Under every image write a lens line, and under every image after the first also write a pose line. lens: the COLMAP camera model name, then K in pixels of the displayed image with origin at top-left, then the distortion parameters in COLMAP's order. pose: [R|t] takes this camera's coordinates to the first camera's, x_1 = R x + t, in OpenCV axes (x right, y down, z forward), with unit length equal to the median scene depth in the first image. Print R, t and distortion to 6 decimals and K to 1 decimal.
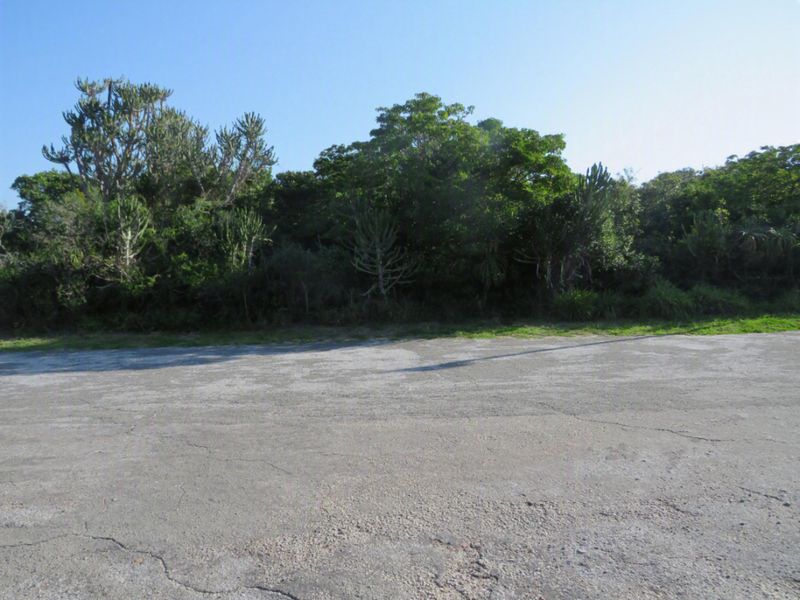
lens RADIAL K [[562.6, 0, 400.0], [0, 562.6, 300.0], [0, 0, 1]] dist [-0.023004, 0.001275]
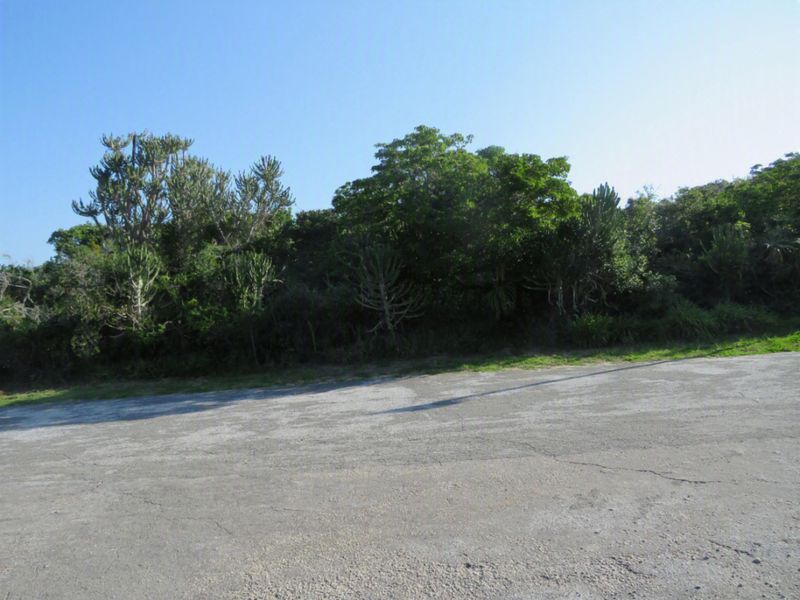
lens RADIAL K [[563.7, 0, 400.0], [0, 563.7, 300.0], [0, 0, 1]] dist [-0.017616, -0.003040]
pose [[0.996321, -0.053186, -0.067202, 0.055875], [0.049456, 0.997205, -0.056000, -0.005986], [0.069993, 0.052470, 0.996167, 0.015680]]
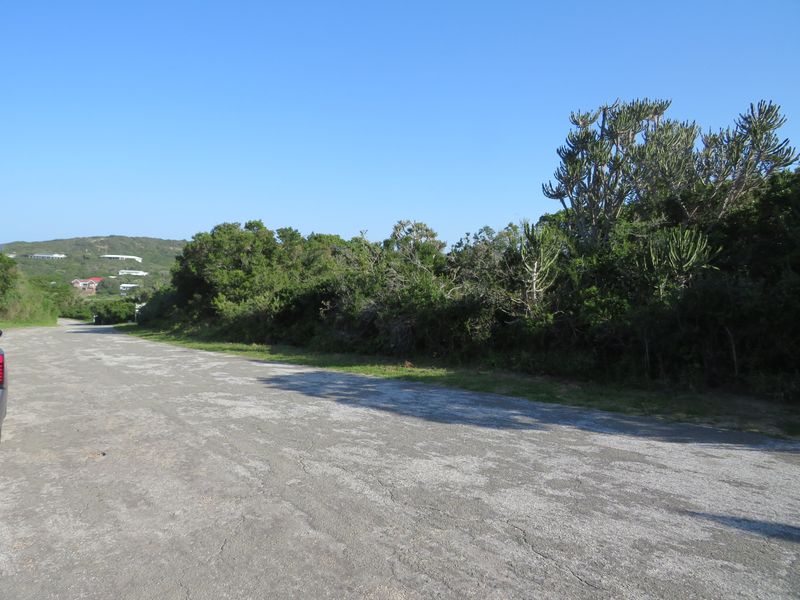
lens RADIAL K [[575.7, 0, 400.0], [0, 575.7, 300.0], [0, 0, 1]] dist [0.003371, 0.002336]
pose [[0.597798, 0.012244, -0.801553, 0.144130], [-0.056313, 0.998055, -0.026752, -0.024510], [0.799666, 0.061131, 0.597325, 0.263985]]
